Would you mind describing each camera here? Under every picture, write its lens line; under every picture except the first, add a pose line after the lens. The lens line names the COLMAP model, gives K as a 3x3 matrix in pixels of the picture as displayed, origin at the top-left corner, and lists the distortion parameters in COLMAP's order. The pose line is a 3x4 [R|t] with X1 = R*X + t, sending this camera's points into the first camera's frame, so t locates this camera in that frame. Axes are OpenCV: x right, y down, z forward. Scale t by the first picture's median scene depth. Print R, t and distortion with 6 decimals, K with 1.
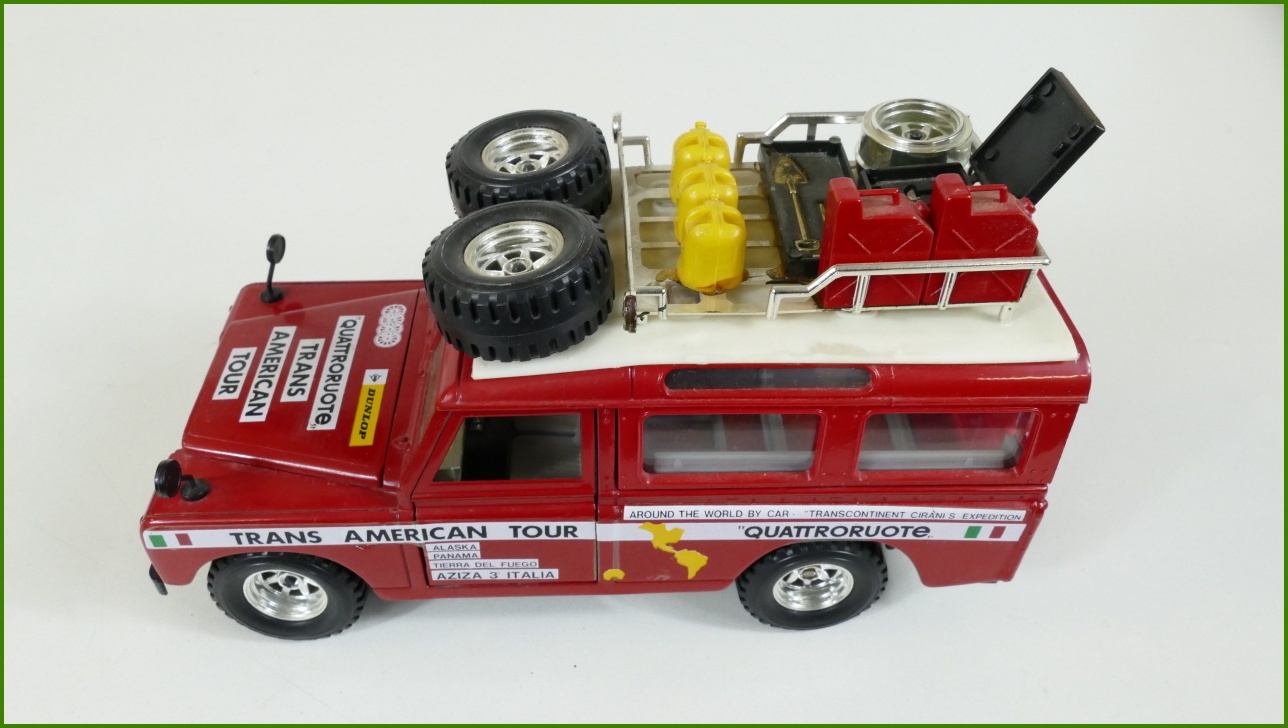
lens RADIAL K [[948.0, 0, 644.0], [0, 948.0, 364.0], [0, 0, 1]] dist [0.053211, -0.001608]
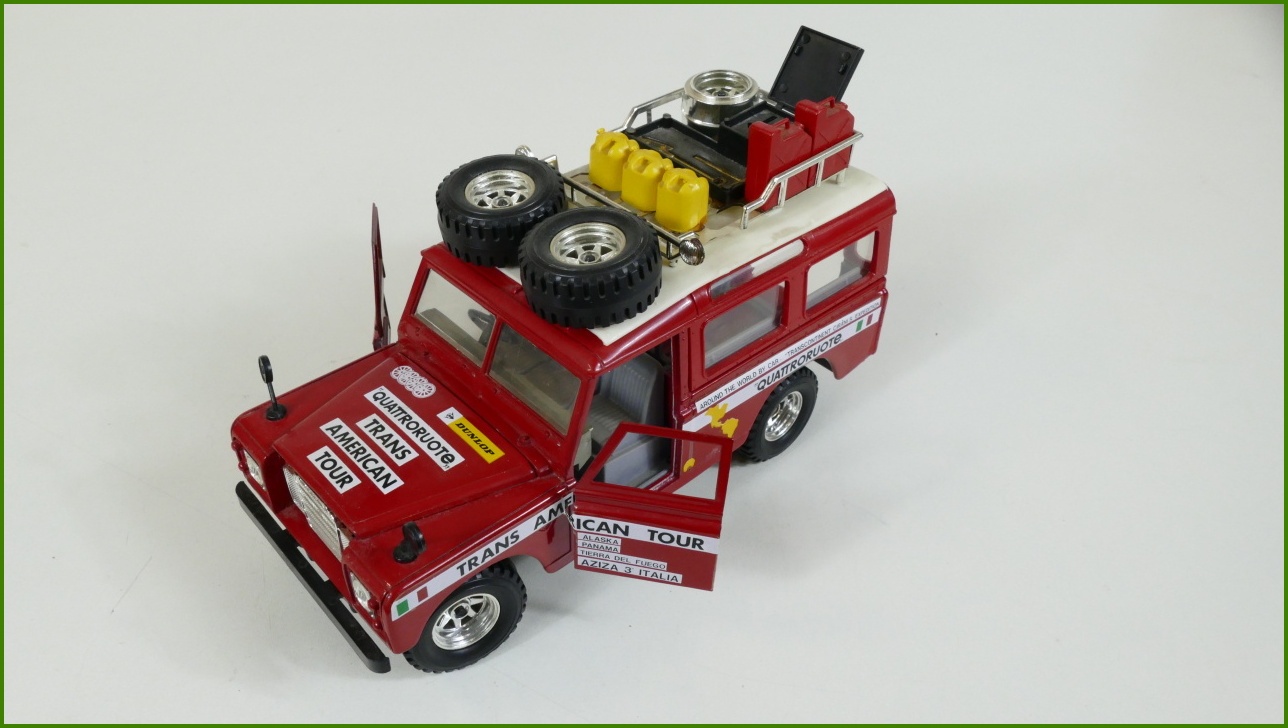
lens RADIAL K [[948.0, 0, 644.0], [0, 948.0, 364.0], [0, 0, 1]] dist [0.053211, -0.001608]
pose [[0.759981, -0.404819, 0.508479, -0.705556], [0.426122, 0.901078, 0.080493, -0.037566], [-0.490764, 0.155501, 0.857304, -0.121248]]
